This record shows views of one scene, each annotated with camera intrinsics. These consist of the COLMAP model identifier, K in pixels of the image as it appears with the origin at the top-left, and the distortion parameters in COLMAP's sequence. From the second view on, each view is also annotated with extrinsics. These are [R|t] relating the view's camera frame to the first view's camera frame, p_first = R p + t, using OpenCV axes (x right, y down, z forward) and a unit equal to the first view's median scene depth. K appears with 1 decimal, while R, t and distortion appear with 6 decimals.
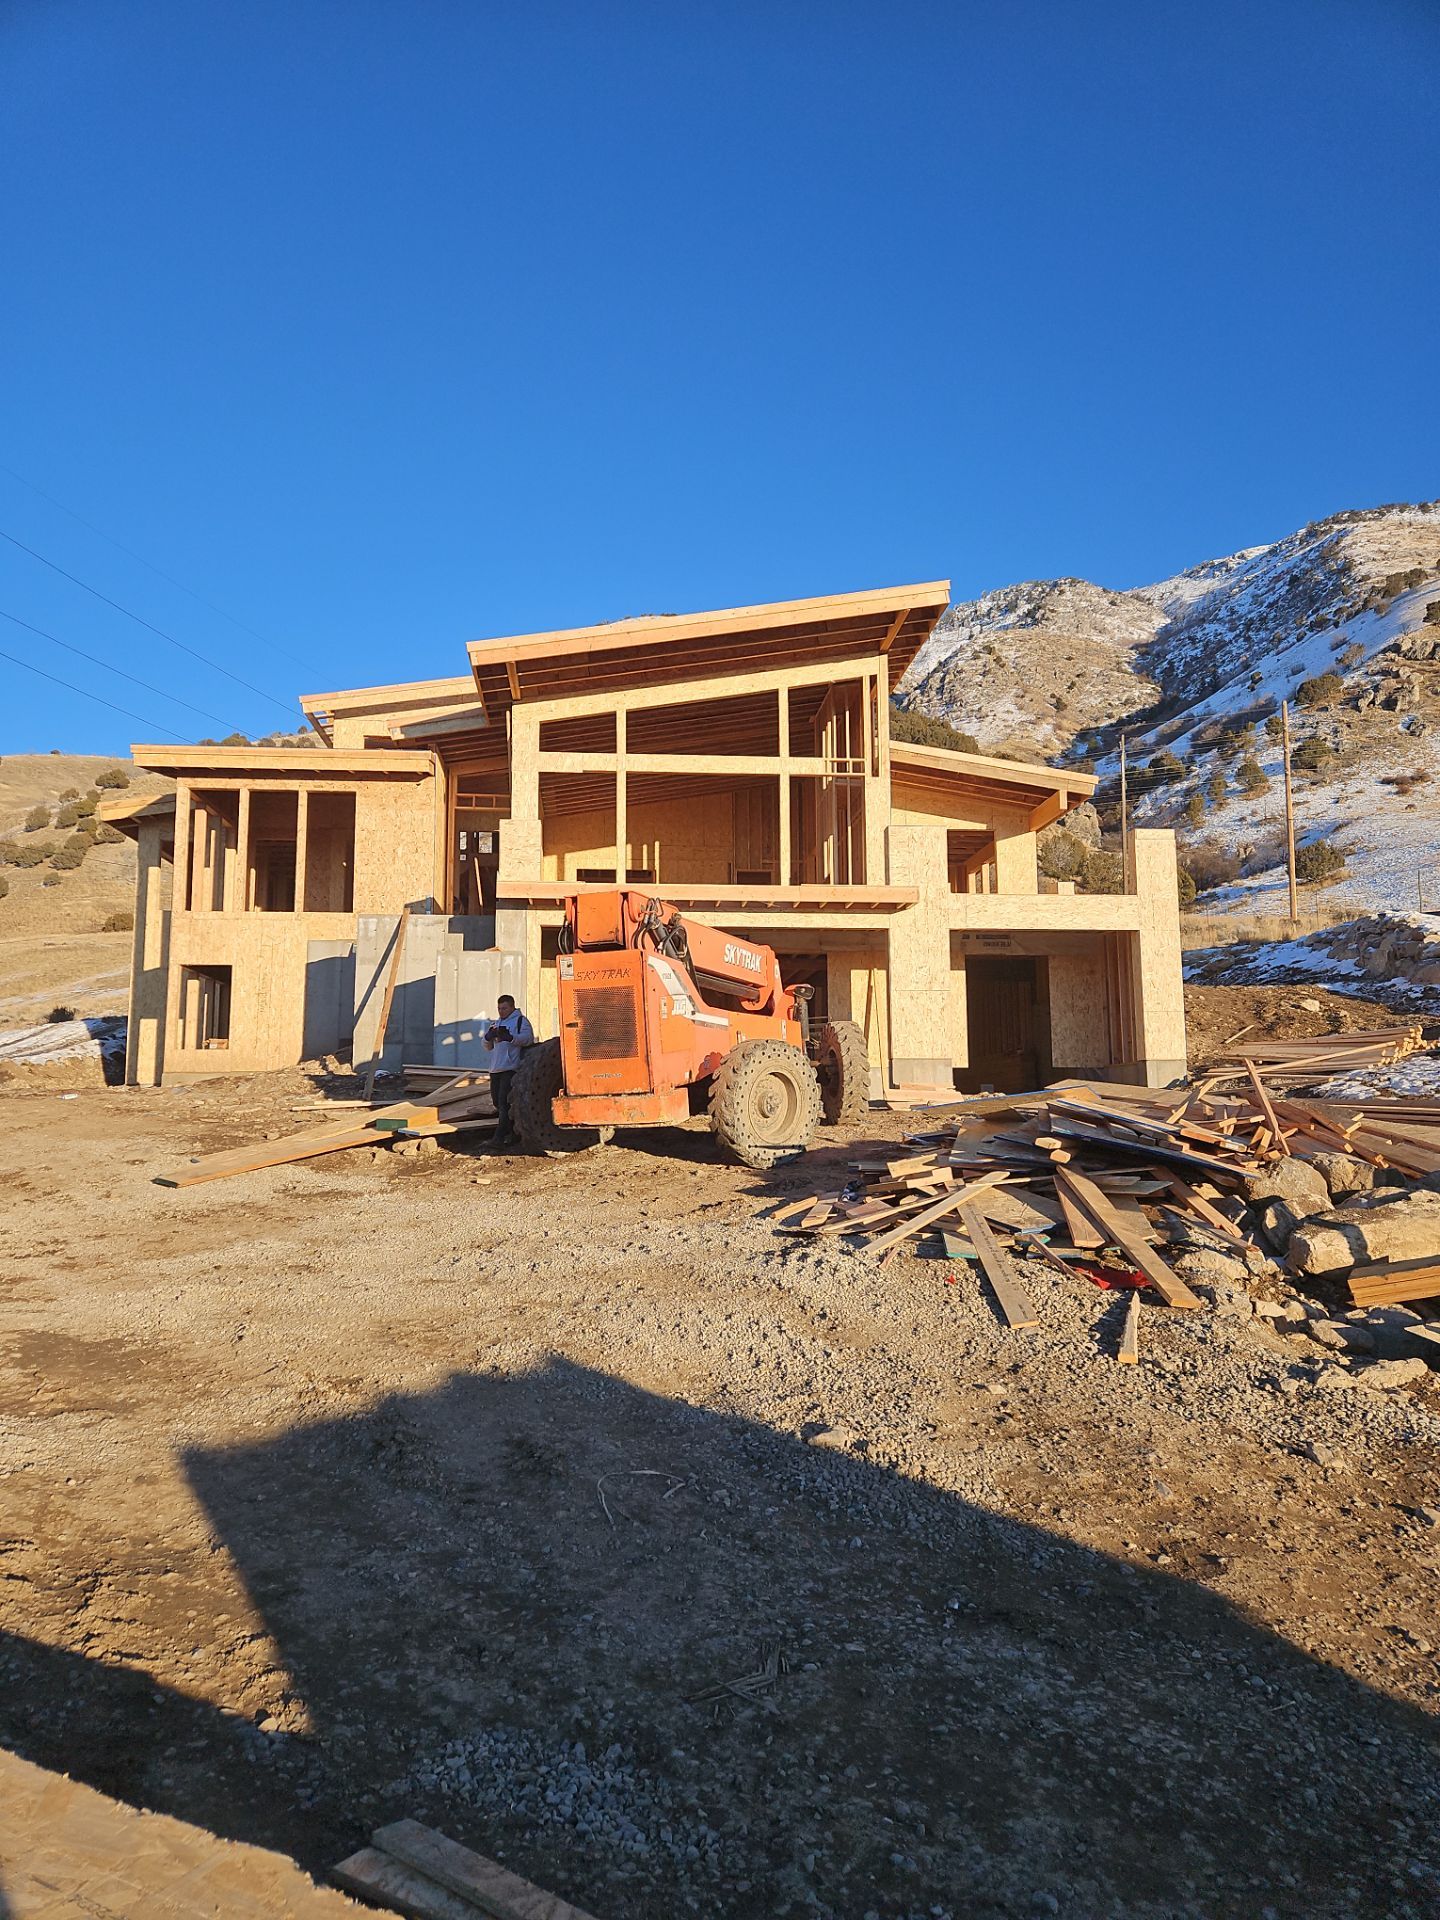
lens RADIAL K [[1264.1, 0, 689.0], [0, 1264.1, 964.5], [0, 0, 1]] dist [0.078631, -0.001486]
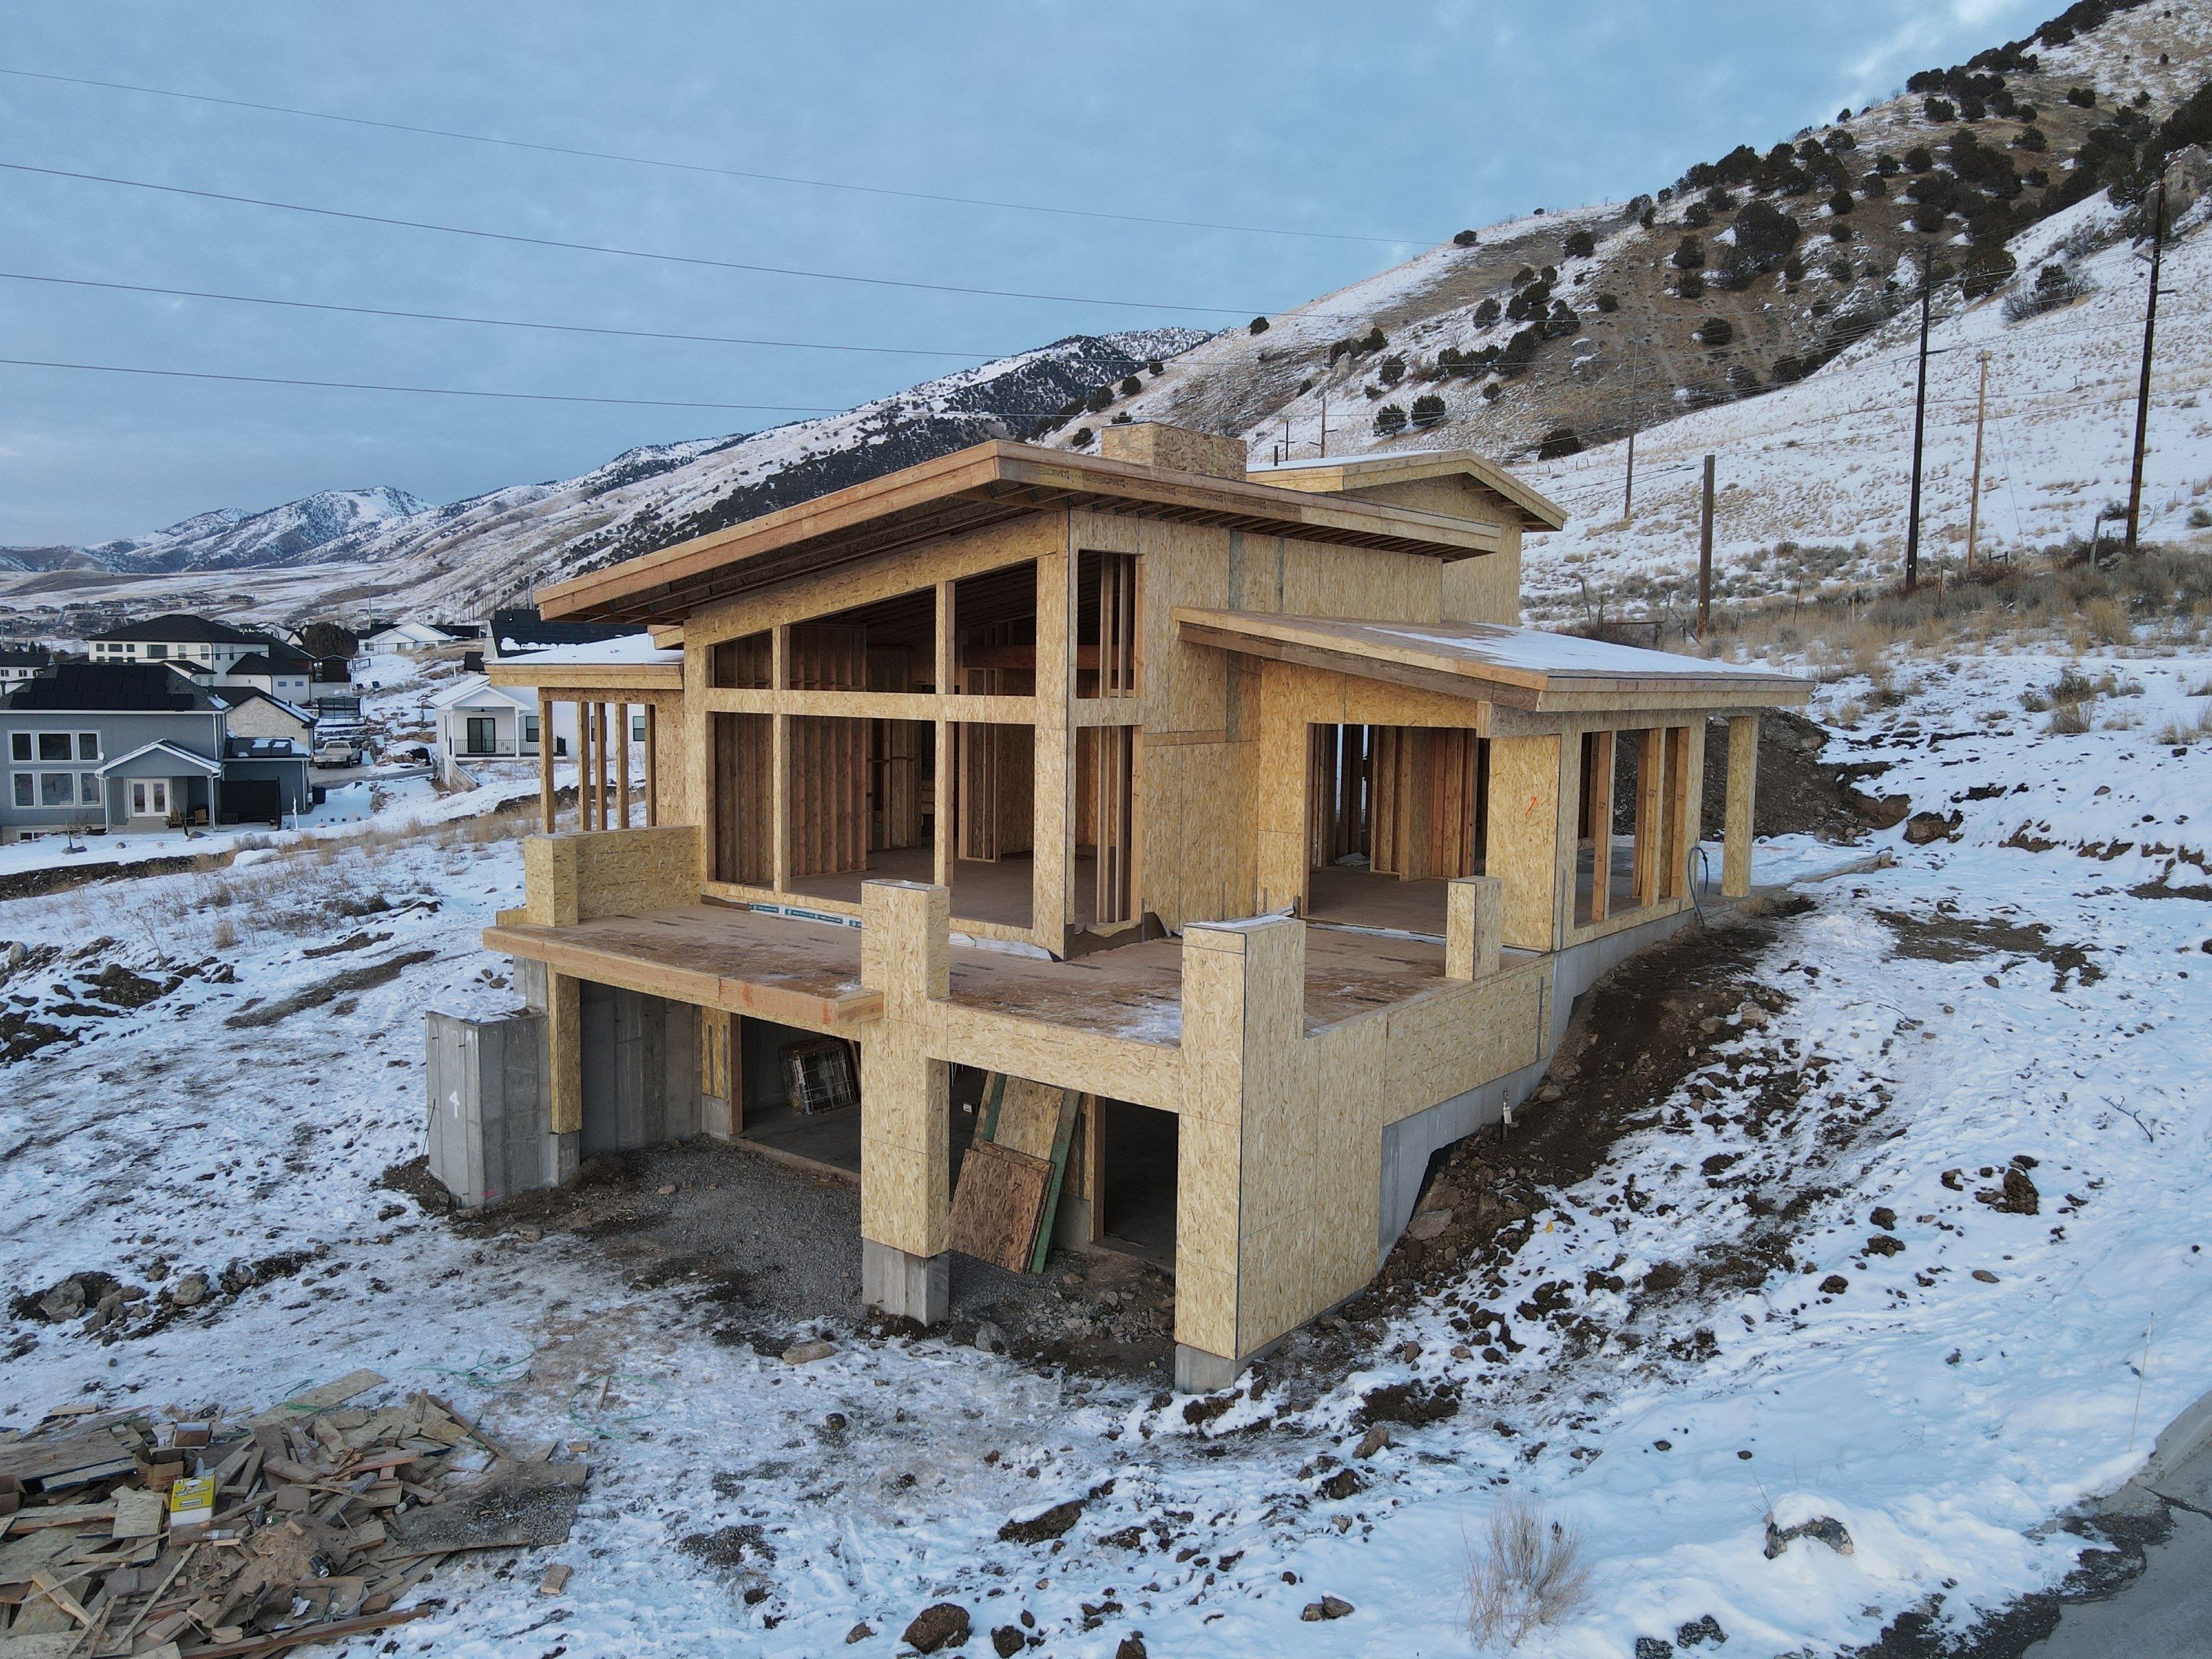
lens RADIAL K [[1614.5, 0, 1080.7], [0, 1614.5, 822.5], [0, 0, 1]] dist [0.020733, -0.007280]
pose [[0.728479, 0.074195, -0.681038, 0.709984], [0.079247, 0.978318, 0.191349, -0.256716], [0.680469, -0.193364, 0.706804, 0.457434]]
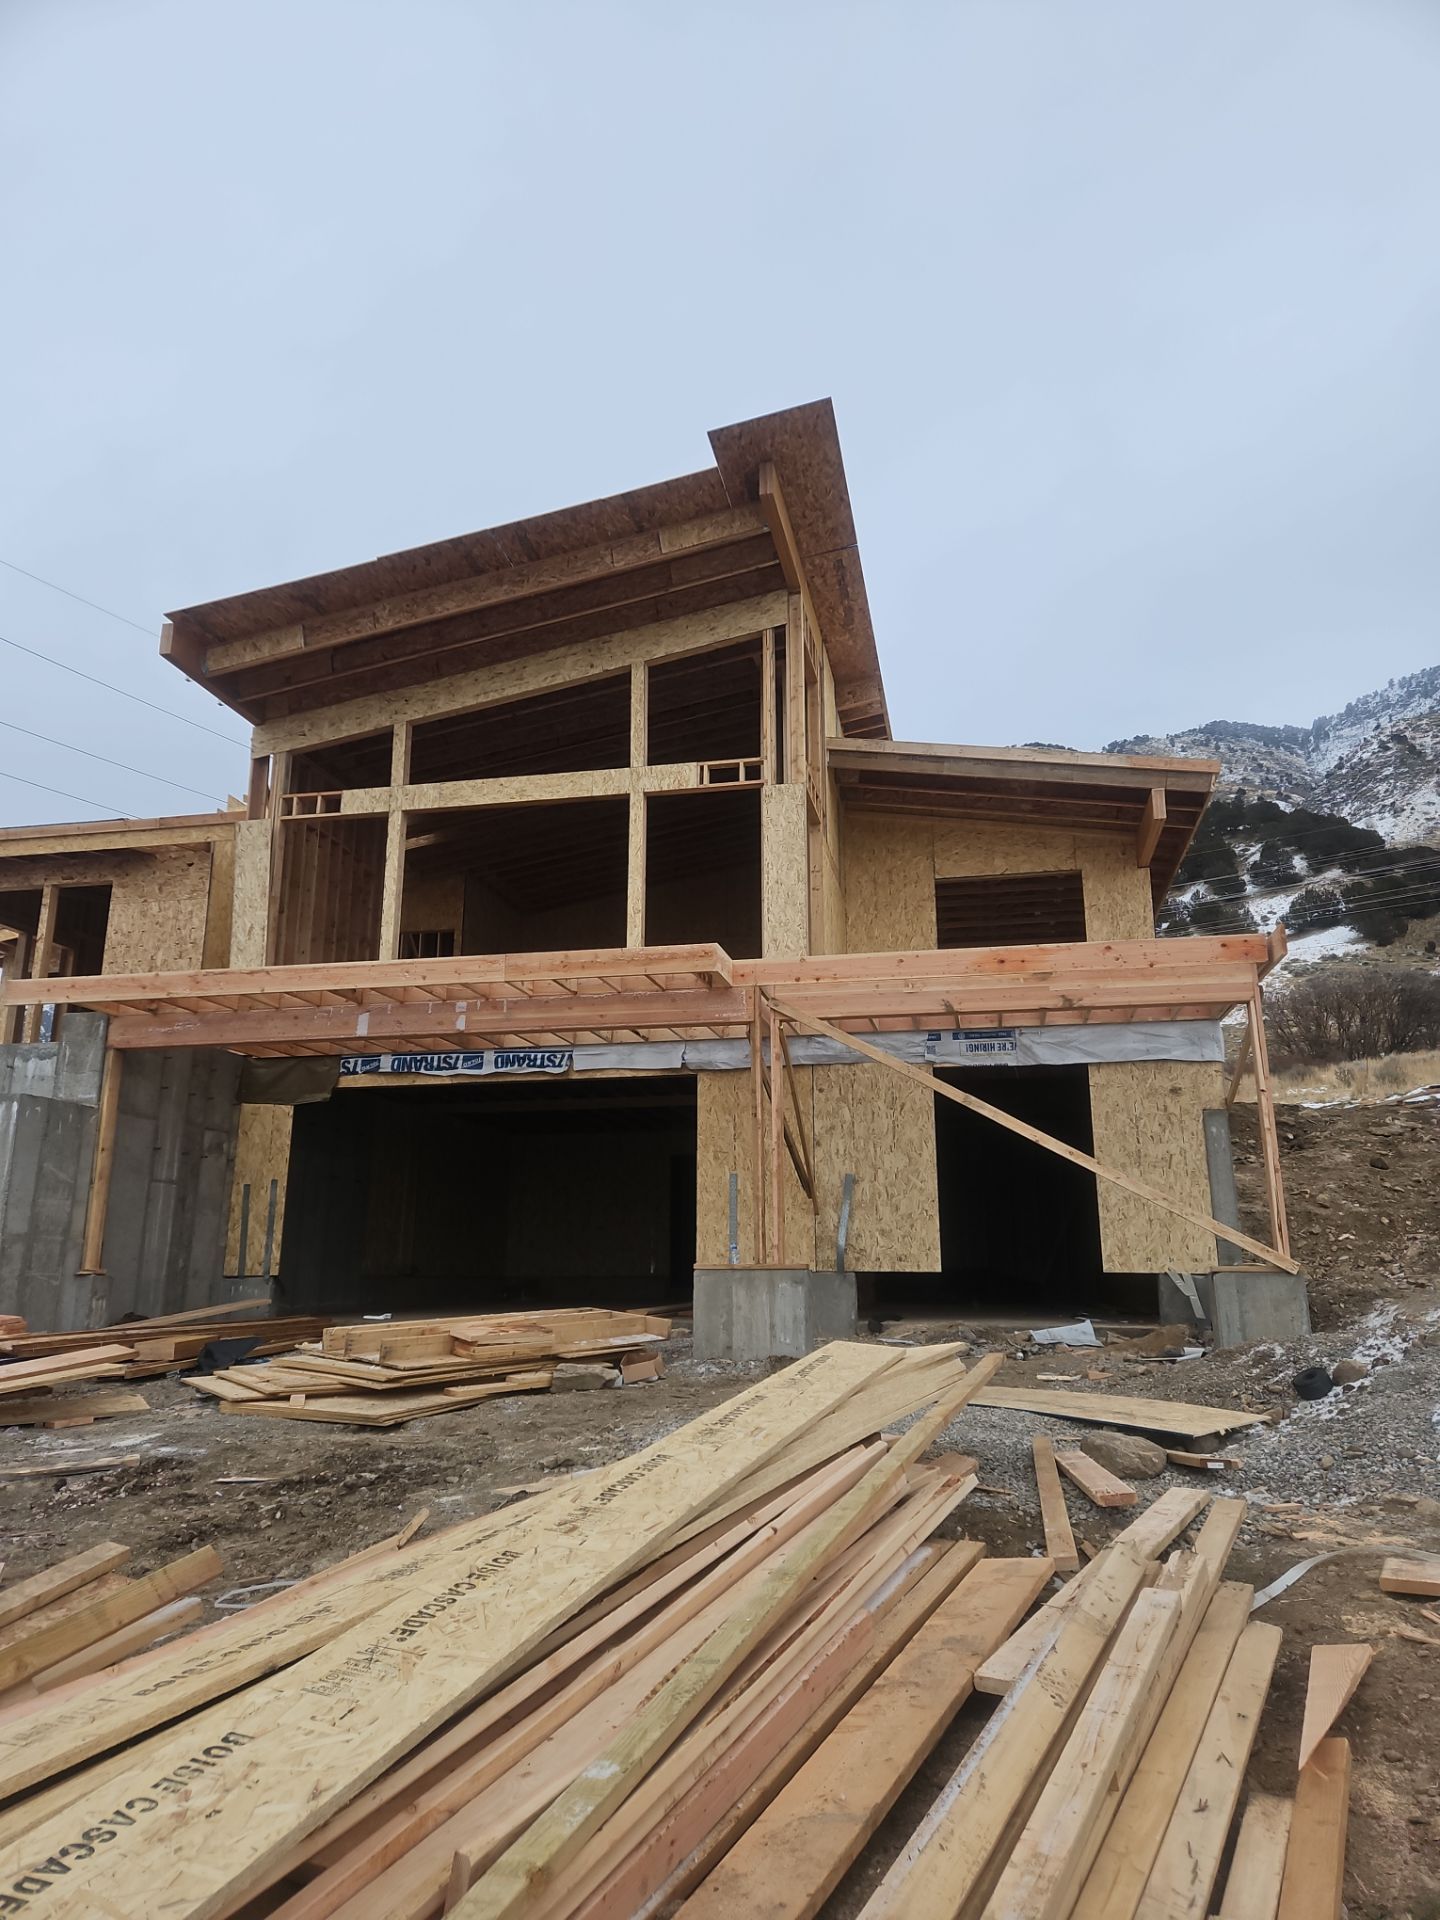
lens RADIAL K [[1275.9, 0, 727.1], [0, 1275.9, 952.0], [0, 0, 1]] dist [0.078835, -0.058203]
pose [[0.962569, -0.067560, -0.262481, 0.284311], [0.035366, 0.991463, -0.125499, 0.009668], [0.268719, 0.111519, 0.956741, 0.419899]]
